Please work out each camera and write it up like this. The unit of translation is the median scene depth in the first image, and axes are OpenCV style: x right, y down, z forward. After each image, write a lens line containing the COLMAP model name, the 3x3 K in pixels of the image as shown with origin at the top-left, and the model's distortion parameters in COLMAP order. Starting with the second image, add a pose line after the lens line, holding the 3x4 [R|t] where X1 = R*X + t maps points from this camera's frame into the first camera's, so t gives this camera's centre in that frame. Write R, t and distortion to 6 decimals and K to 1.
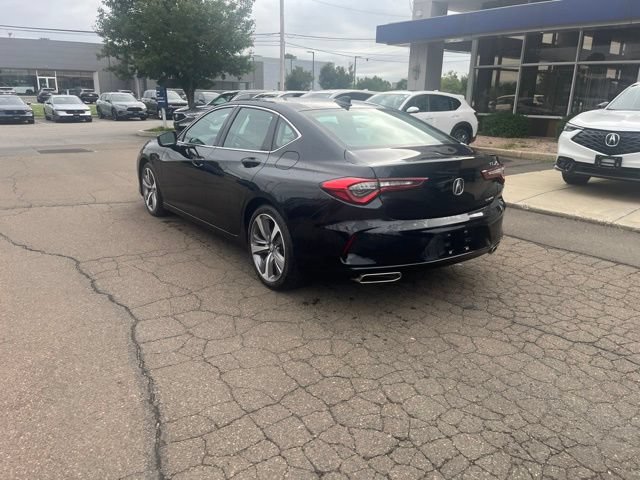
lens RADIAL K [[483.8, 0, 318.9], [0, 483.8, 241.7], [0, 0, 1]] dist [0.072289, -0.092232]
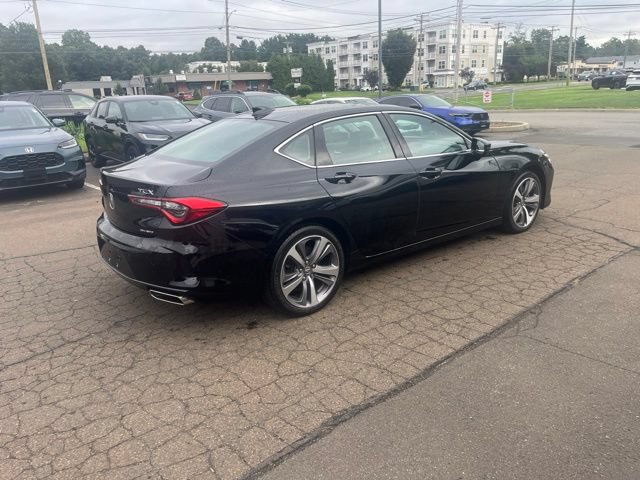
lens RADIAL K [[483.8, 0, 317.0], [0, 483.8, 237.6], [0, 0, 1]] dist [0.072289, -0.092232]
pose [[0.060936, 0.270220, -0.960868, 1.024666], [-0.242443, 0.937835, 0.248367, -0.310809], [0.968250, 0.217821, 0.122661, 1.017447]]
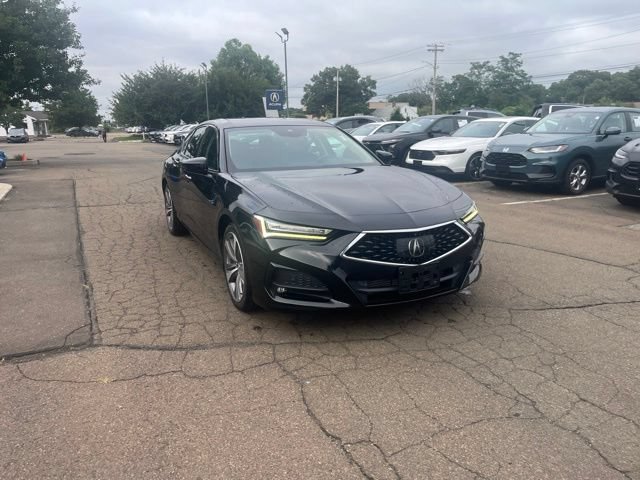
lens RADIAL K [[483.8, 0, 317.2], [0, 483.8, 240.4], [0, 0, 1]] dist [0.072289, -0.092232]
pose [[-0.985422, -0.042510, 0.164732, -0.409891], [0.045736, 0.866441, 0.497180, -0.674702], [-0.163866, 0.497466, -0.851866, 2.325844]]
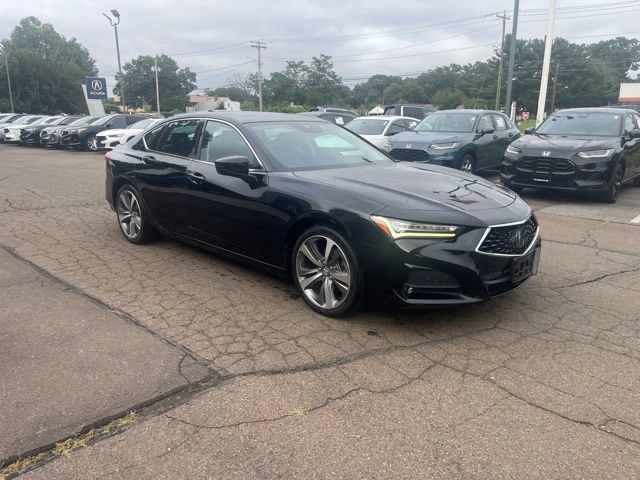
lens RADIAL K [[483.8, 0, 317.5], [0, 483.8, 240.1], [0, 0, 1]] dist [0.072289, -0.092232]
pose [[-0.981771, 0.022559, -0.188724, 0.030280], [-0.076294, 0.862652, 0.500011, -0.661271], [0.174083, 0.505295, -0.845205, 2.293232]]
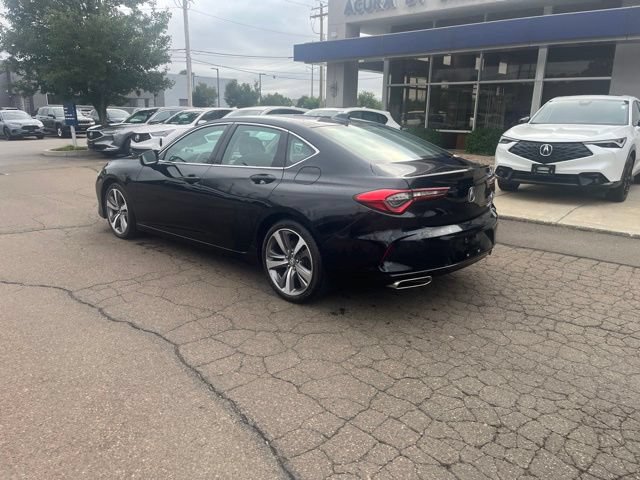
lens RADIAL K [[483.8, 0, 320.5], [0, 483.8, 239.6], [0, 0, 1]] dist [0.072289, -0.092232]
pose [[0.980118, -0.054692, 0.190728, -0.201388], [0.061314, 0.997697, -0.028988, -0.000689], [-0.188703, 0.040106, 0.981215, -0.004061]]
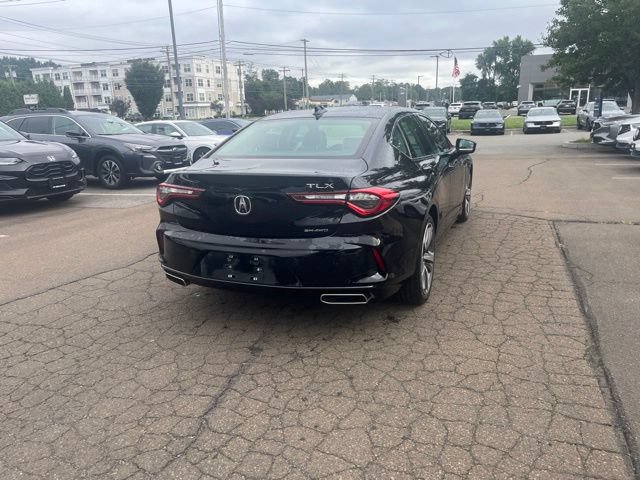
lens RADIAL K [[483.8, 0, 316.8], [0, 483.8, 239.6], [0, 0, 1]] dist [0.072289, -0.092232]
pose [[0.533834, 0.180161, -0.826174, 0.851281], [-0.201420, 0.976009, 0.082688, -0.117763], [0.821250, 0.122266, 0.557314, 0.489601]]
